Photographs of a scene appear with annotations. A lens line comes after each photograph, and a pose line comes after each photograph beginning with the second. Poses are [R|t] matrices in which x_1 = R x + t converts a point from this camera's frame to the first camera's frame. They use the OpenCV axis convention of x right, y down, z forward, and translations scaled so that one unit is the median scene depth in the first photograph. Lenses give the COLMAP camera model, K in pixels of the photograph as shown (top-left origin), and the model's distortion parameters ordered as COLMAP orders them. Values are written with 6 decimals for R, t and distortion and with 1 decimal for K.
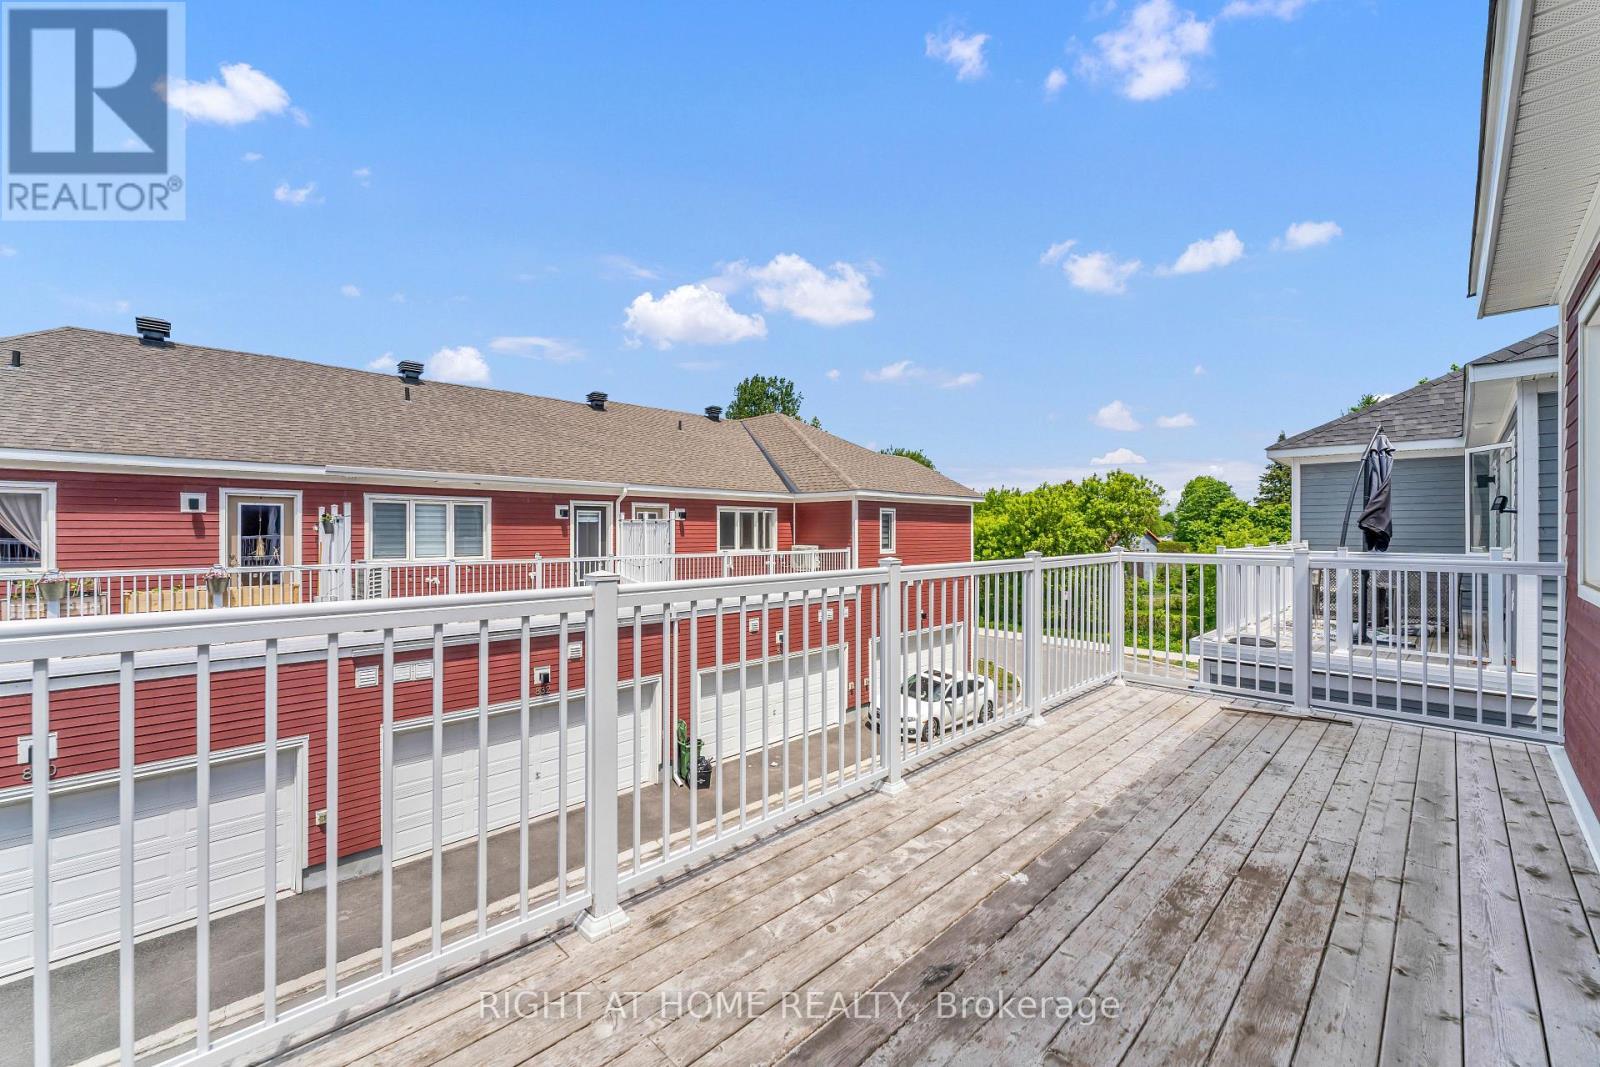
lens RADIAL K [[646.0, 0, 796.8], [0, 646.0, 529.4], [0, 0, 1]] dist [0.001511, 0.000013]
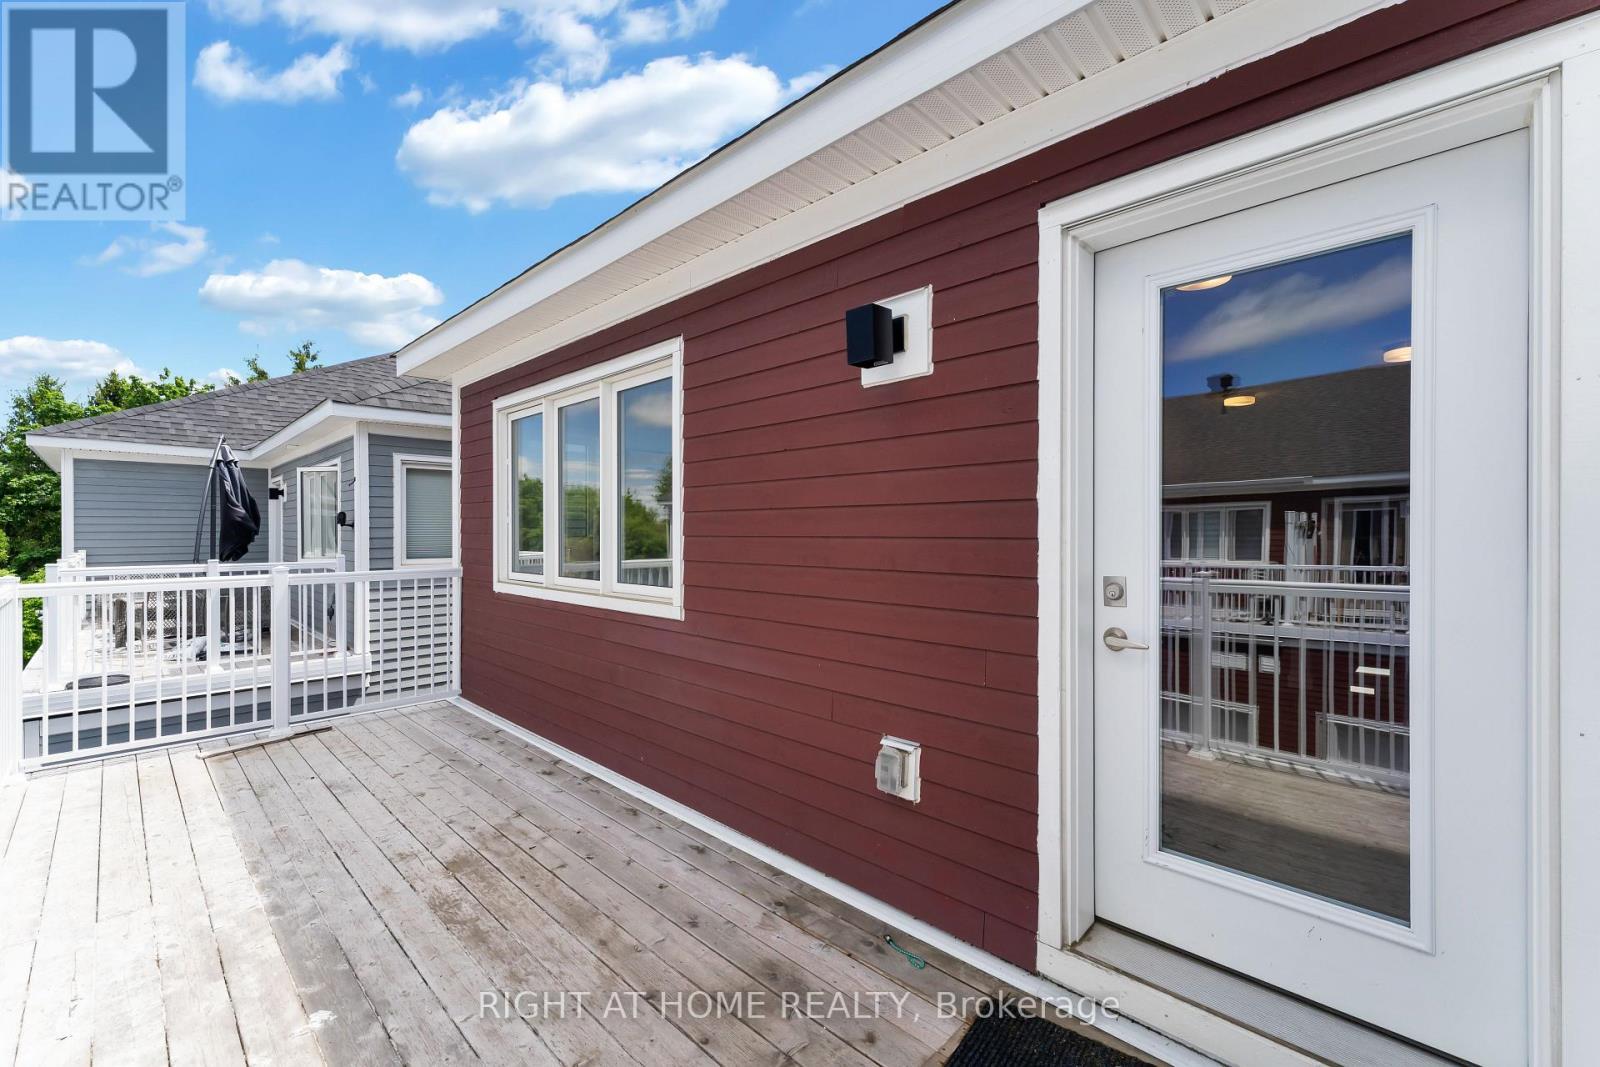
lens RADIAL K [[670.8, 0, 800.0], [0, 670.8, 533.5], [0, 0, 1]] dist [0.002051, 0.000311]
pose [[-0.019271, -0.006734, 0.999792, -0.367402], [0.000719, 0.999977, 0.006749, -0.038986], [-0.999814, 0.000849, -0.019265, 0.339899]]
